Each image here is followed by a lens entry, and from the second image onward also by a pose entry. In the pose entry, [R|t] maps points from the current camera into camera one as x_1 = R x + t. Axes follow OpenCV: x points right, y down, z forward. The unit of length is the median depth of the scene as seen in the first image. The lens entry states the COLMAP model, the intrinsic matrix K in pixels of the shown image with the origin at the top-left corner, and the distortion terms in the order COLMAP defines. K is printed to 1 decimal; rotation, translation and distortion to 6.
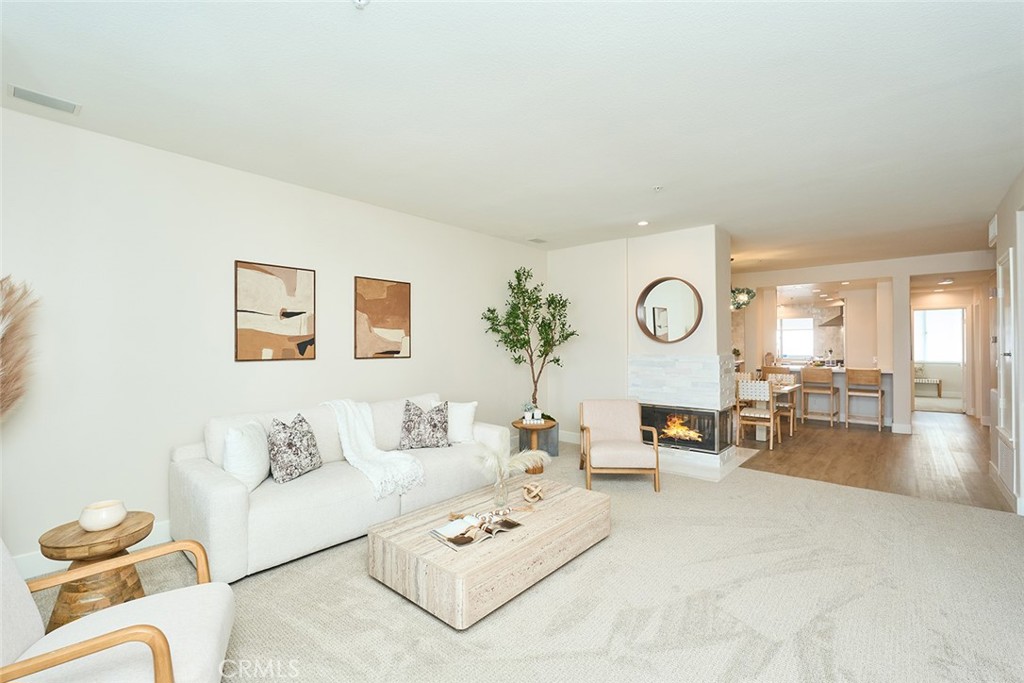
lens RADIAL K [[448.6, 0, 512.0], [0, 448.6, 341.5], [0, 0, 1]] dist [-0.004619, -0.000098]
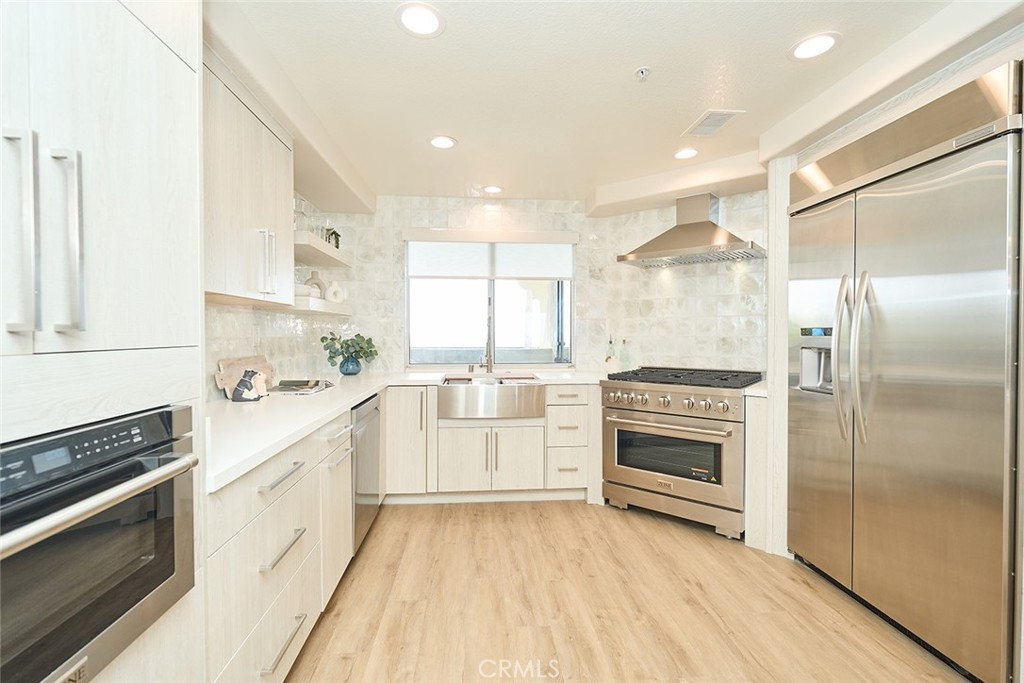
lens RADIAL K [[448.6, 0, 512.0], [0, 448.6, 341.5], [0, 0, 1]] dist [-0.004619, -0.000098]
pose [[0.695729, -0.012219, 0.718201, 1.023899], [-0.006832, 0.999698, 0.023626, 0.039212], [-0.718272, -0.021344, 0.695435, 2.074487]]
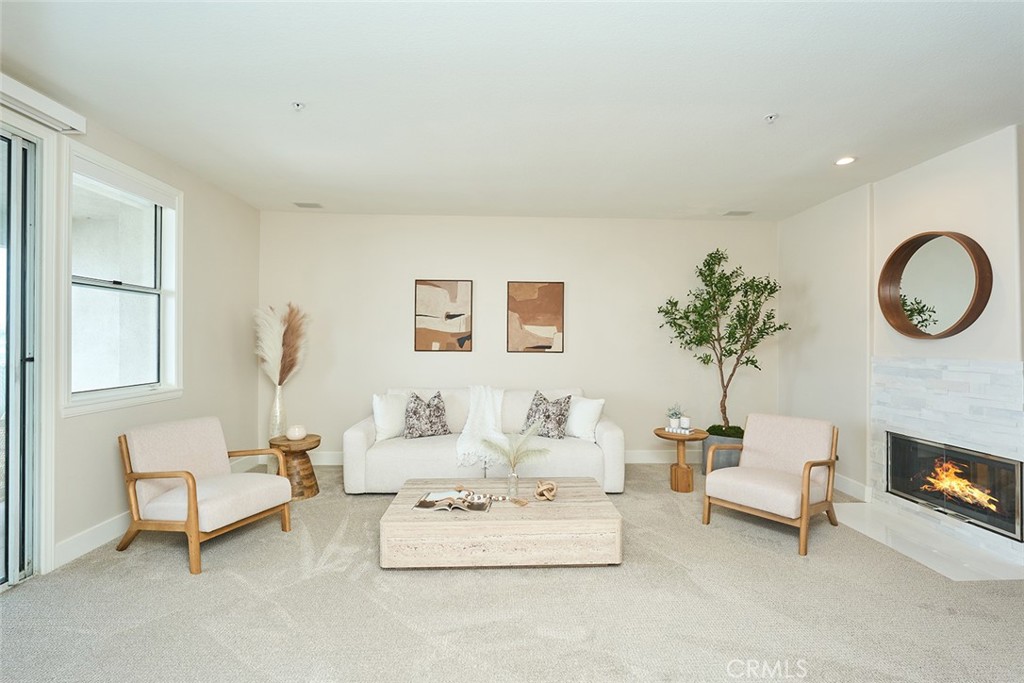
lens RADIAL K [[448.6, 0, 512.0], [0, 448.6, 341.5], [0, 0, 1]] dist [-0.004619, -0.000098]
pose [[0.686362, 0.004000, -0.727249, 0.488057], [-0.001235, 0.999990, 0.004335, 0.005850], [0.727259, -0.002077, 0.686360, 0.194195]]
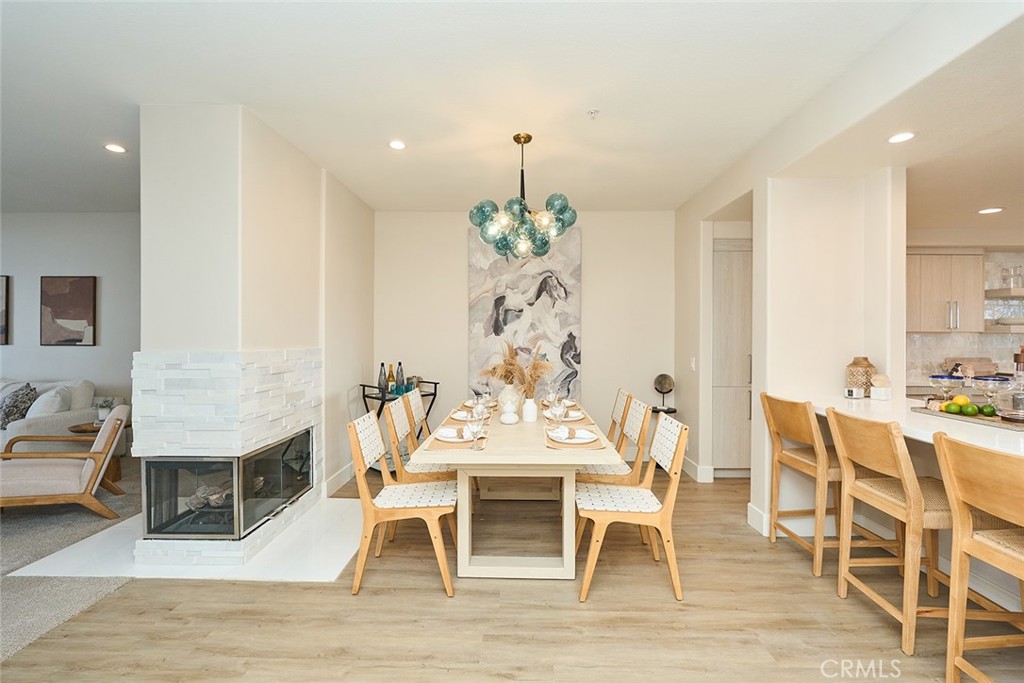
lens RADIAL K [[448.6, 0, 512.0], [0, 448.6, 341.5], [0, 0, 1]] dist [-0.004619, -0.000098]
pose [[0.643073, 0.007327, -0.765770, 1.309042], [0.003416, 0.999917, 0.012435, 0.016742], [0.765797, -0.010612, 0.642995, 1.140816]]
